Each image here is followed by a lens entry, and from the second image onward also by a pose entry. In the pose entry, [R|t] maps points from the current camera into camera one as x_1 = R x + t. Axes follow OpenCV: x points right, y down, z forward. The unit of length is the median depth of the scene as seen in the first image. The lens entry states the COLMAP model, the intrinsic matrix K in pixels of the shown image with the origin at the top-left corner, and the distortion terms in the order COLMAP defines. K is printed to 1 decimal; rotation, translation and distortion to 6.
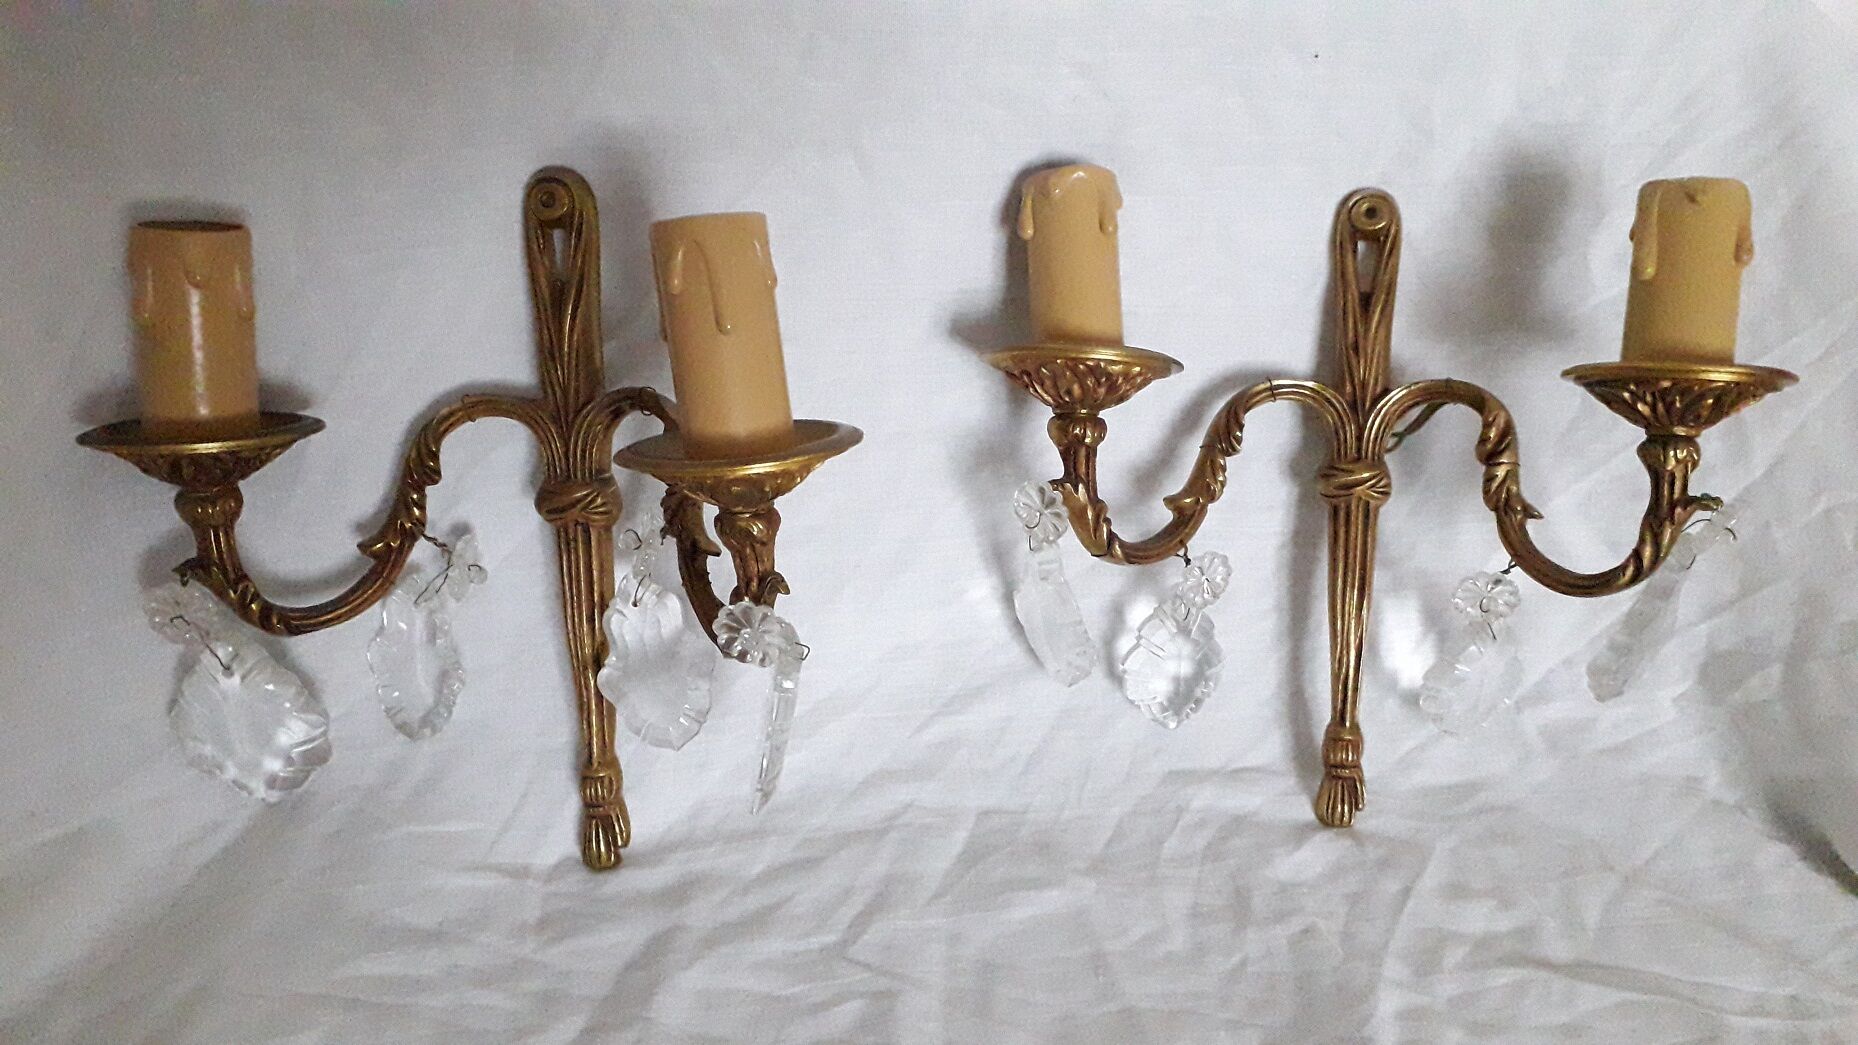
lens RADIAL K [[1474.5, 0, 941.5], [0, 1474.5, 489.3], [0, 0, 1]] dist [0.019509, -0.012051]
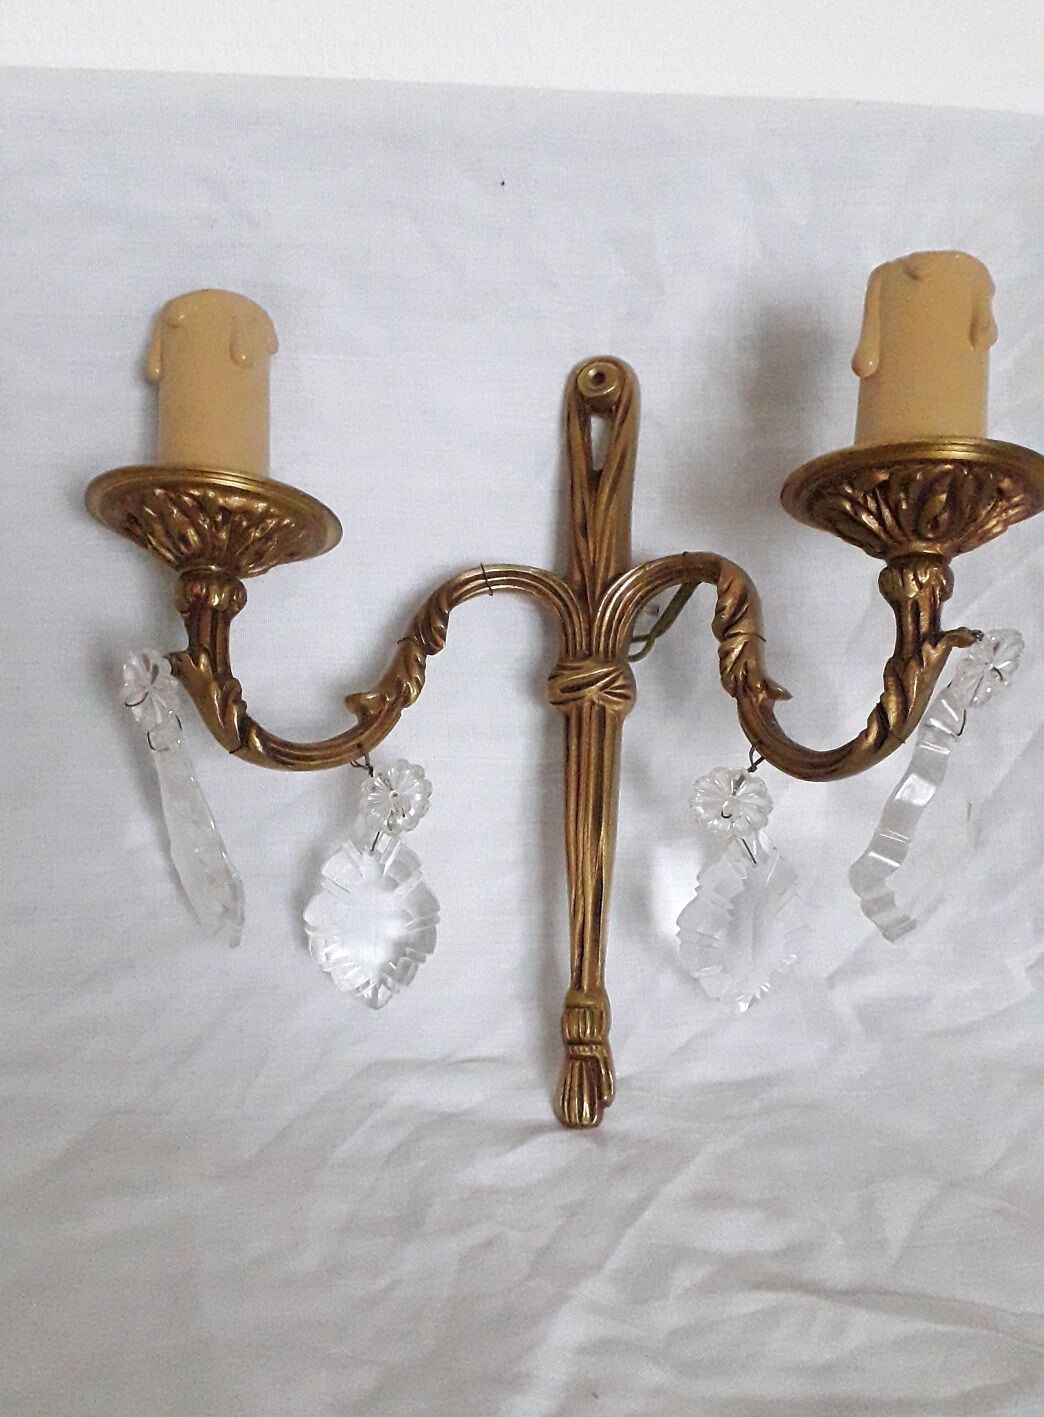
lens RADIAL K [[1438.0, 0, 512.8], [0, 1438.0, 705.0], [0, 0, 1]] dist [0.097715, 0.000000]
pose [[0.999462, -0.017626, -0.027649, 0.270648], [0.011147, 0.975655, -0.219029, 0.188041], [0.030837, 0.218603, 0.975327, 0.229788]]
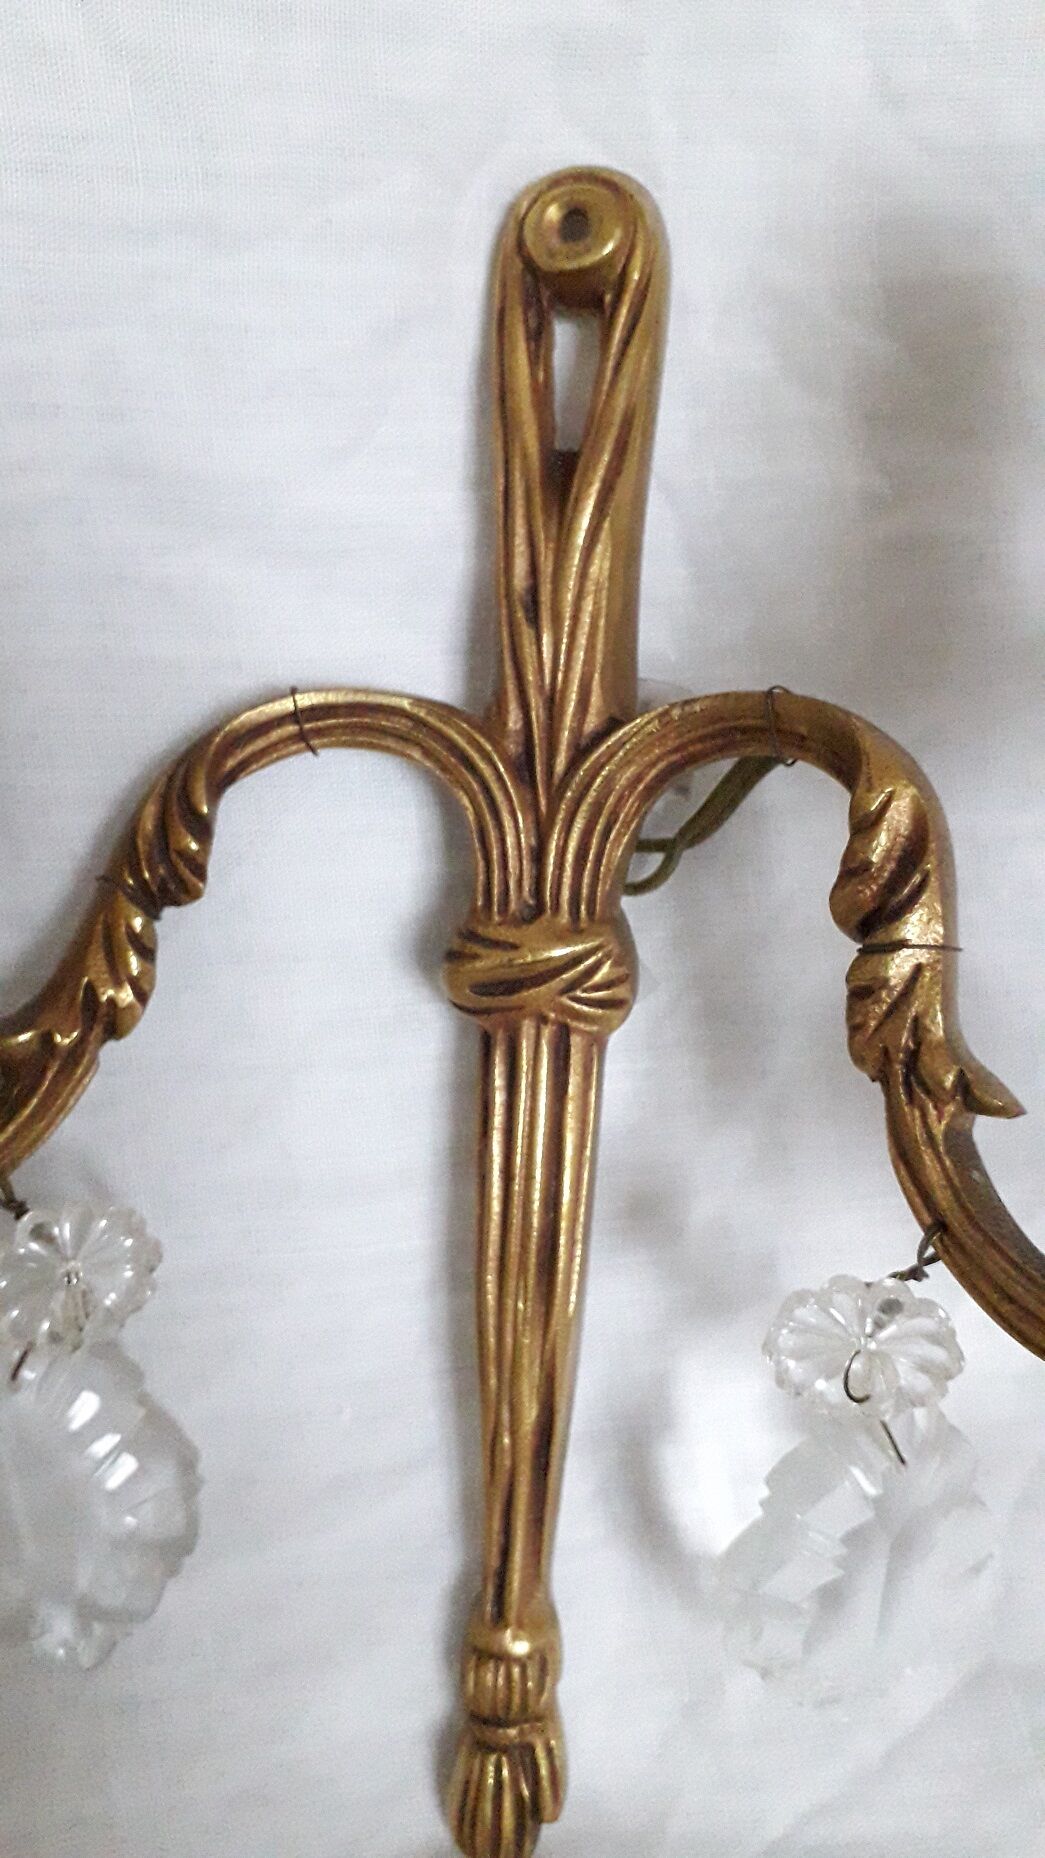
lens RADIAL K [[1474.5, 0, 536.9], [0, 1474.5, 916.9], [0, 0, 1]] dist [0.019509, -0.012051]
pose [[0.999886, -0.000780, 0.015096, 0.286578], [-0.000007, 0.998646, 0.052021, -0.039742], [-0.015116, -0.052015, 0.998532, 0.660188]]
